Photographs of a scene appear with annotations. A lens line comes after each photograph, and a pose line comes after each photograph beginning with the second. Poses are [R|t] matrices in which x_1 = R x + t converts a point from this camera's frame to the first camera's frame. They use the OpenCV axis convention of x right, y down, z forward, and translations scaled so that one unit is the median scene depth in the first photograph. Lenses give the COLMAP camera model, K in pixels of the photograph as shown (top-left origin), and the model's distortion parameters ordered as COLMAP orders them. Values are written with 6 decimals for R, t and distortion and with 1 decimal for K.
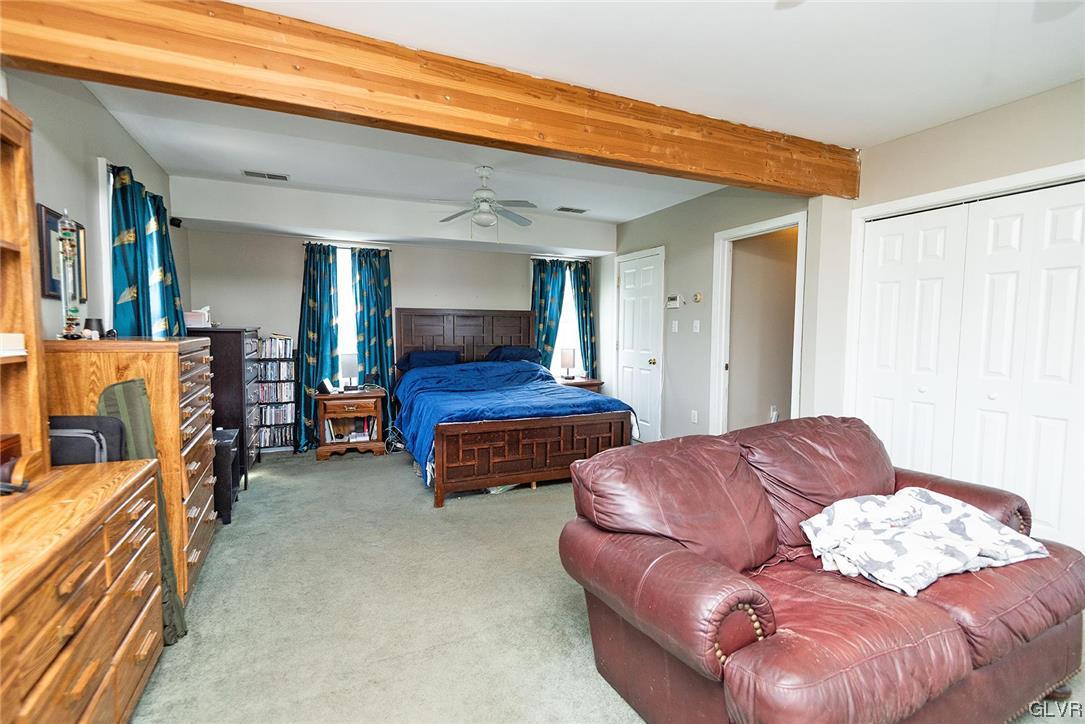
lens RADIAL K [[489.4, 0, 544.6], [0, 489.4, 365.7], [0, 0, 1]] dist [0.029848, -0.017020]
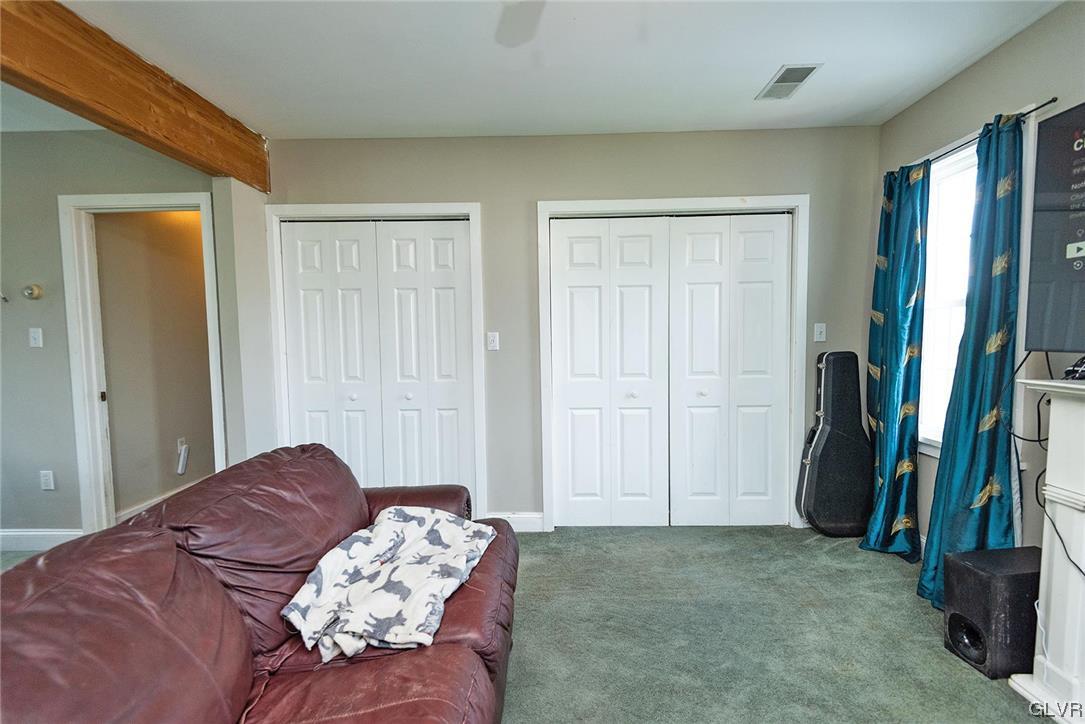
lens RADIAL K [[489.4, 0, 544.6], [0, 489.4, 365.7], [0, 0, 1]] dist [0.029848, -0.017020]
pose [[0.445793, -0.061660, 0.893010, 0.070457], [0.081429, 0.996282, 0.028140, -0.023052], [-0.891425, 0.060173, 0.449156, 0.317097]]
